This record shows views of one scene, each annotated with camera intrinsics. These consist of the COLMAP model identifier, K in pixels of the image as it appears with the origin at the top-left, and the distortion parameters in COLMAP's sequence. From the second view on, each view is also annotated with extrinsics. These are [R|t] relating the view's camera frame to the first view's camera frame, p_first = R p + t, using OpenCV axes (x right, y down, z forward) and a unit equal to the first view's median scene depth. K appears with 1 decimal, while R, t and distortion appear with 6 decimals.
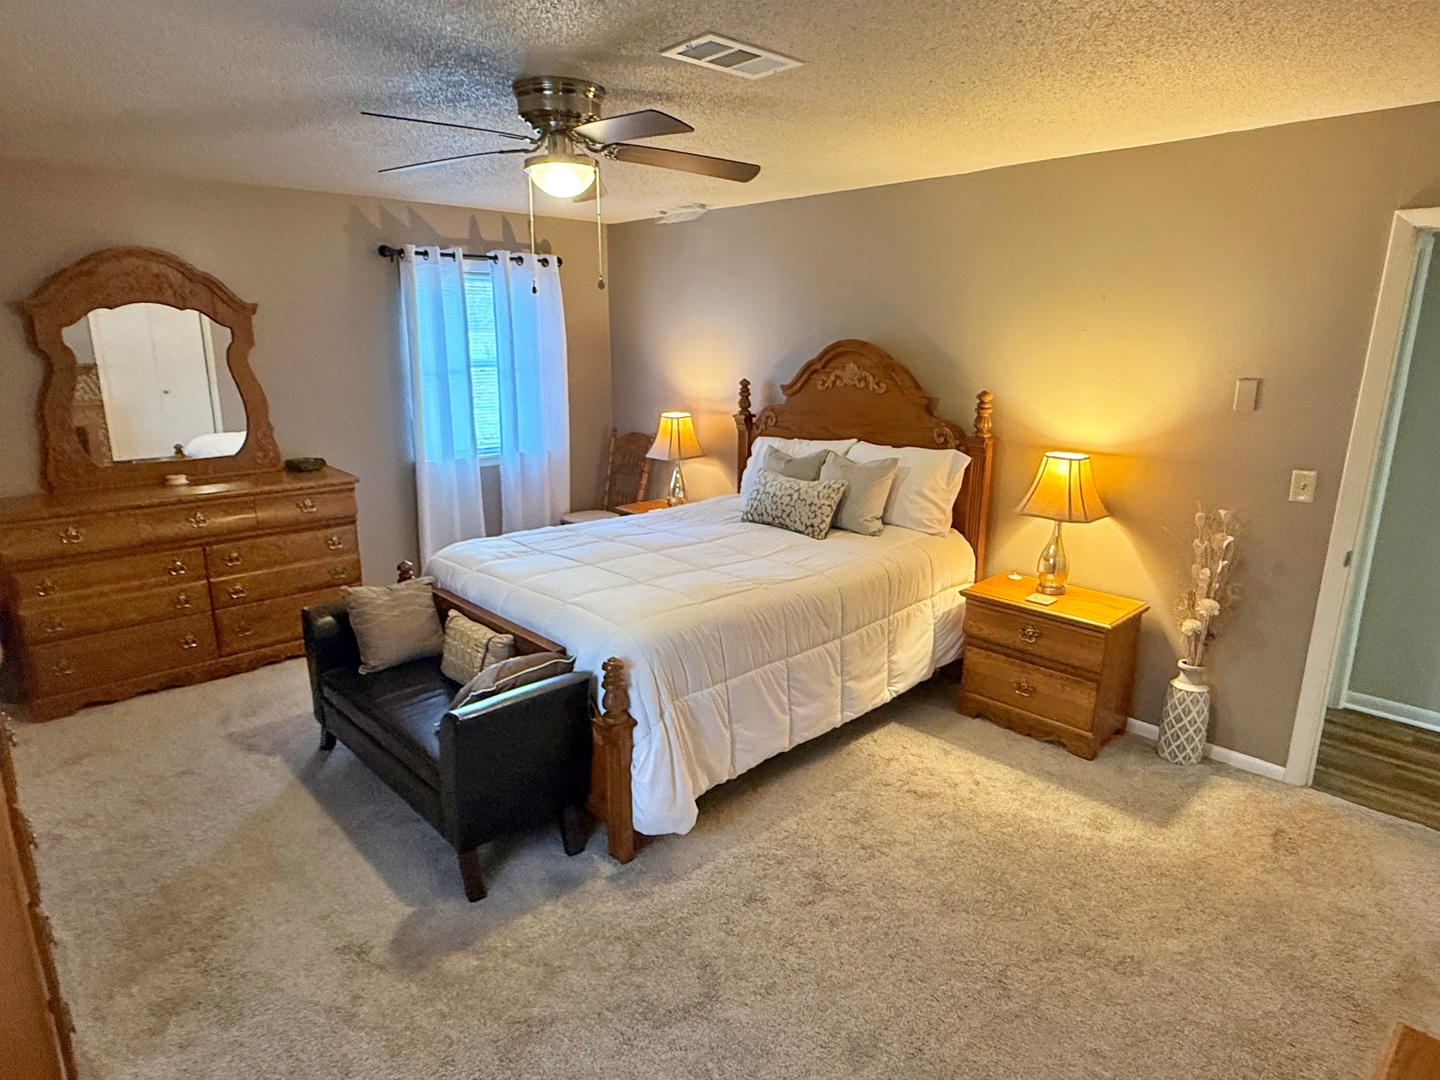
lens RADIAL K [[841.3, 0, 712.0], [0, 841.3, 541.0], [0, 0, 1]] dist [-0.002295, 0.001735]
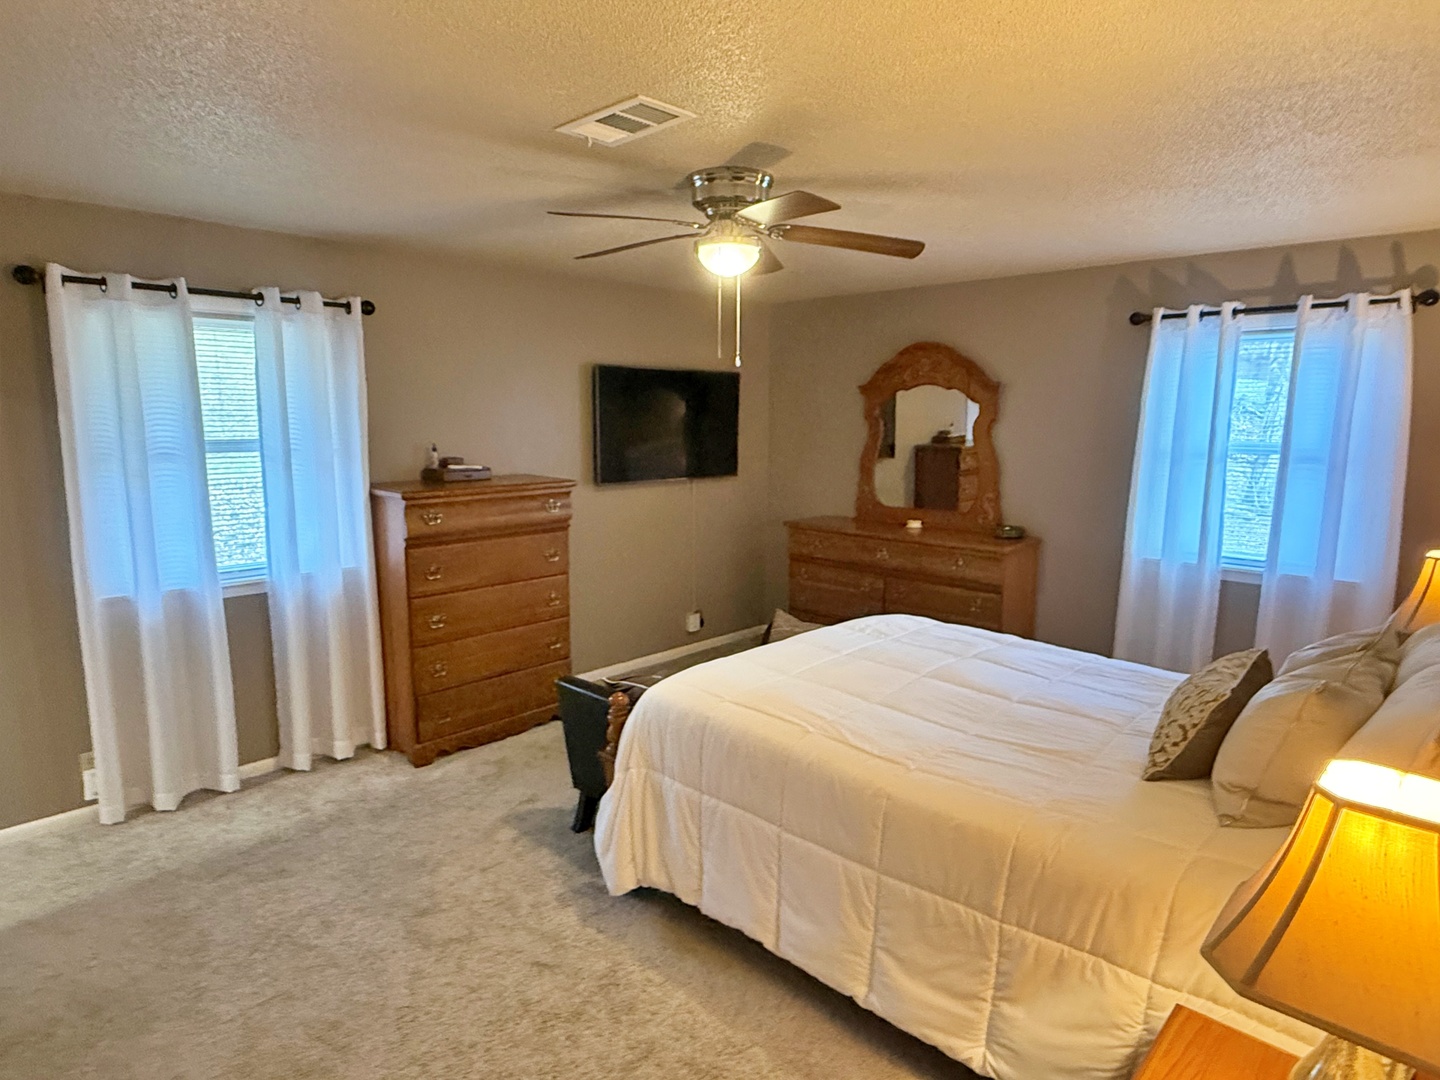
lens RADIAL K [[841.3, 0, 710.5], [0, 841.3, 535.8], [0, 0, 1]] dist [-0.002295, 0.001735]
pose [[0.037943, 0.143260, -0.988958, 0.673783], [-0.239810, 0.962055, 0.130162, -0.165555], [0.970078, 0.232223, 0.070858, 0.704277]]
